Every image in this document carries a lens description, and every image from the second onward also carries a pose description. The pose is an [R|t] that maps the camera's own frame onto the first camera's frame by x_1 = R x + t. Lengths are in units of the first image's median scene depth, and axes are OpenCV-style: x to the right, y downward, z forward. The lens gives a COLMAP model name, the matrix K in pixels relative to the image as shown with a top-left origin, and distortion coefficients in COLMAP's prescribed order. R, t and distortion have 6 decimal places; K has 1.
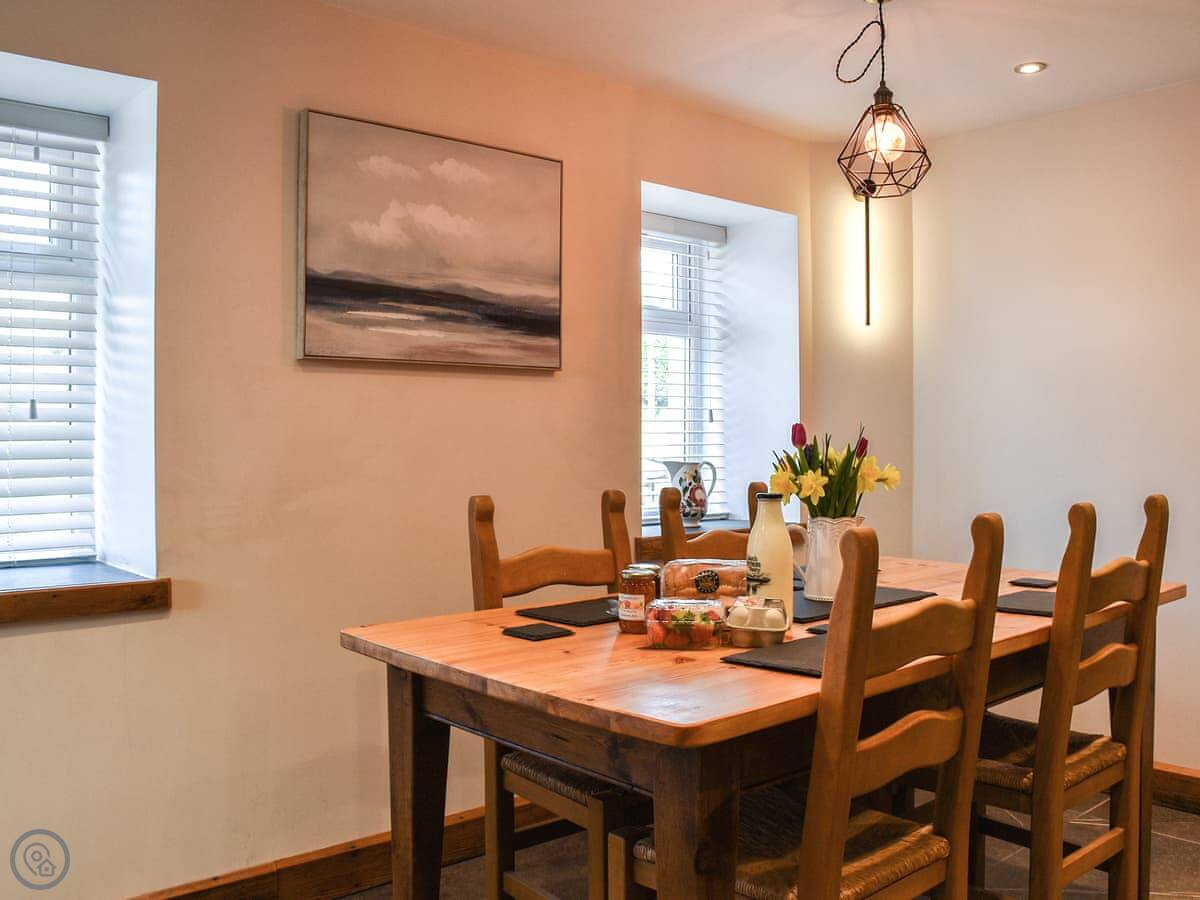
lens RADIAL K [[1084.2, 0, 563.8], [0, 1084.2, 426.4], [0, 0, 1]] dist [-0.135022, 0.099840]
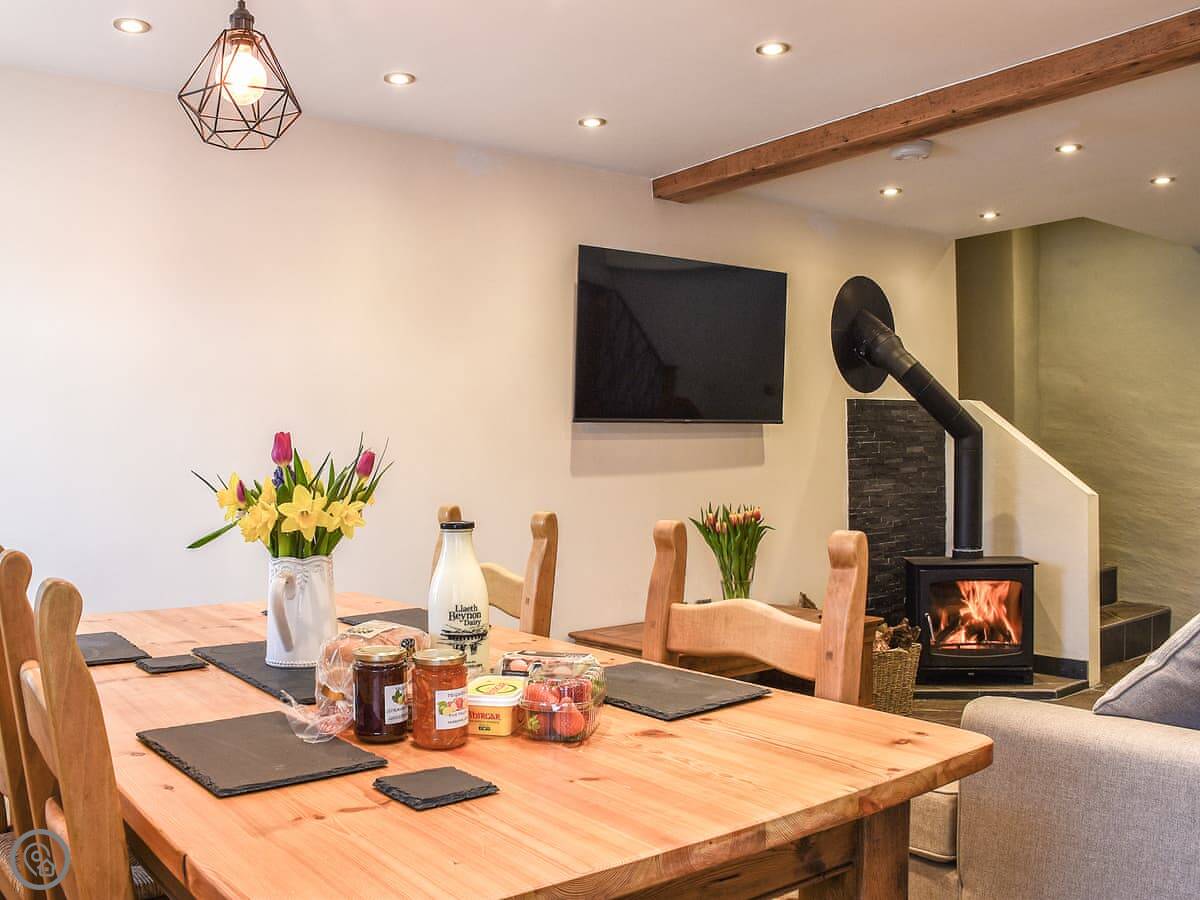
lens RADIAL K [[1084.2, 0, 575.9], [0, 1084.2, 464.9], [0, 0, 1]] dist [-0.135022, 0.099840]
pose [[0.076587, -0.012550, 0.996984, -0.392873], [0.000481, 0.999921, 0.012550, 0.008394], [-0.997063, -0.000481, 0.076587, 0.592984]]
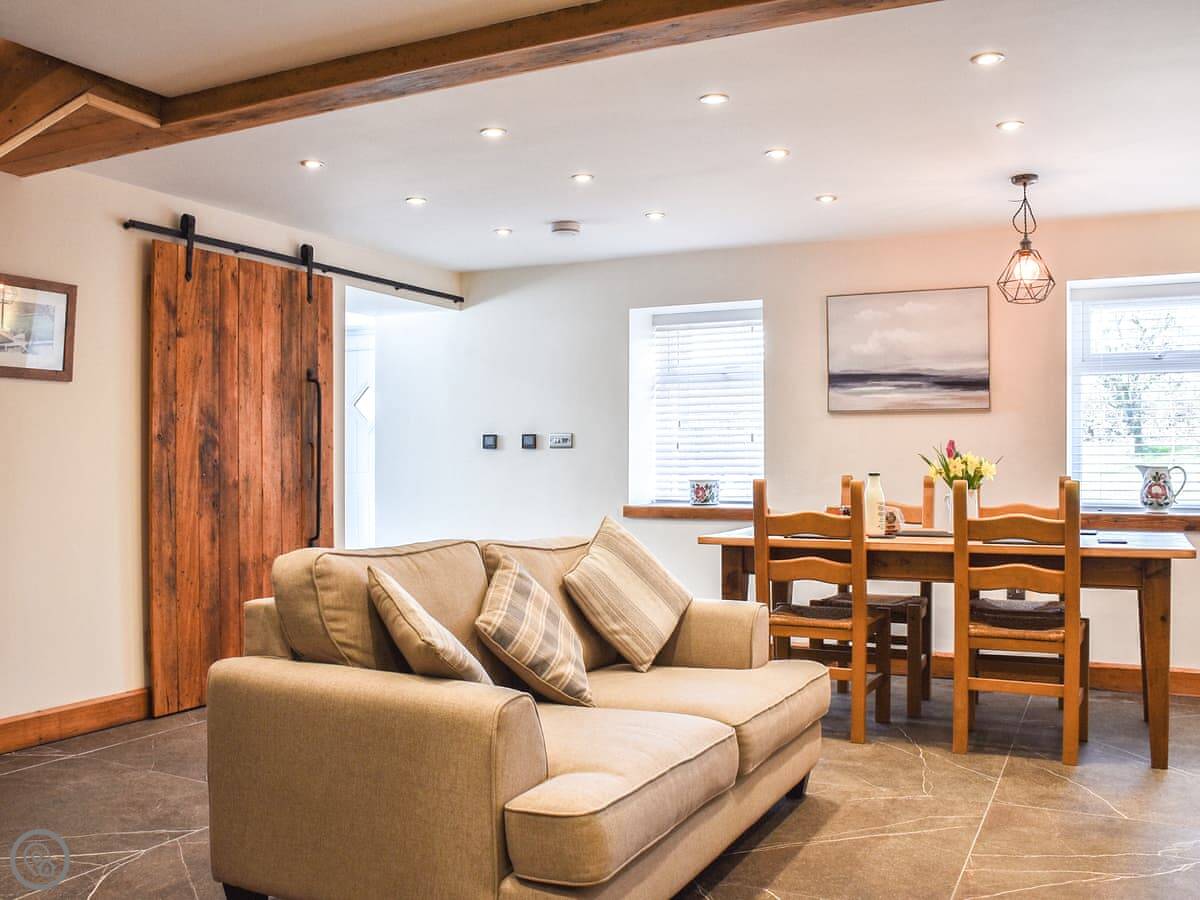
lens RADIAL K [[1084.2, 0, 600.8], [0, 1084.2, 451.6], [0, 0, 1]] dist [-0.135022, 0.099840]
pose [[0.381358, -0.001092, -0.924427, 1.414004], [0.007760, 0.999968, 0.002020, 0.006933], [0.924395, -0.007944, 0.381354, -0.225003]]
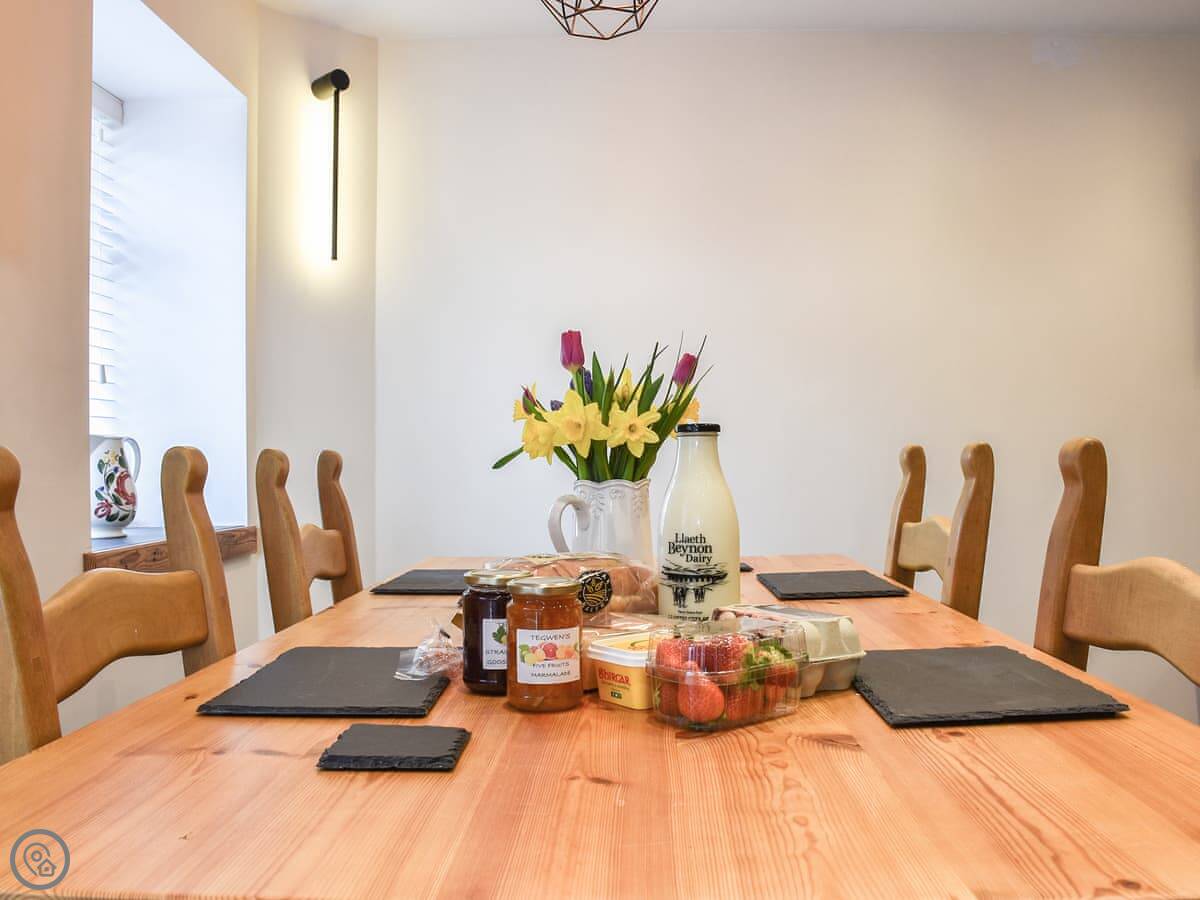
lens RADIAL K [[1084.2, 0, 607.2], [0, 1084.2, 448.9], [0, 0, 1]] dist [-0.135022, 0.099840]
pose [[0.678076, 0.000746, 0.734991, -0.180258], [0.001727, 0.999995, -0.002608, 0.053156], [-0.734990, 0.003037, 0.678072, 0.448244]]
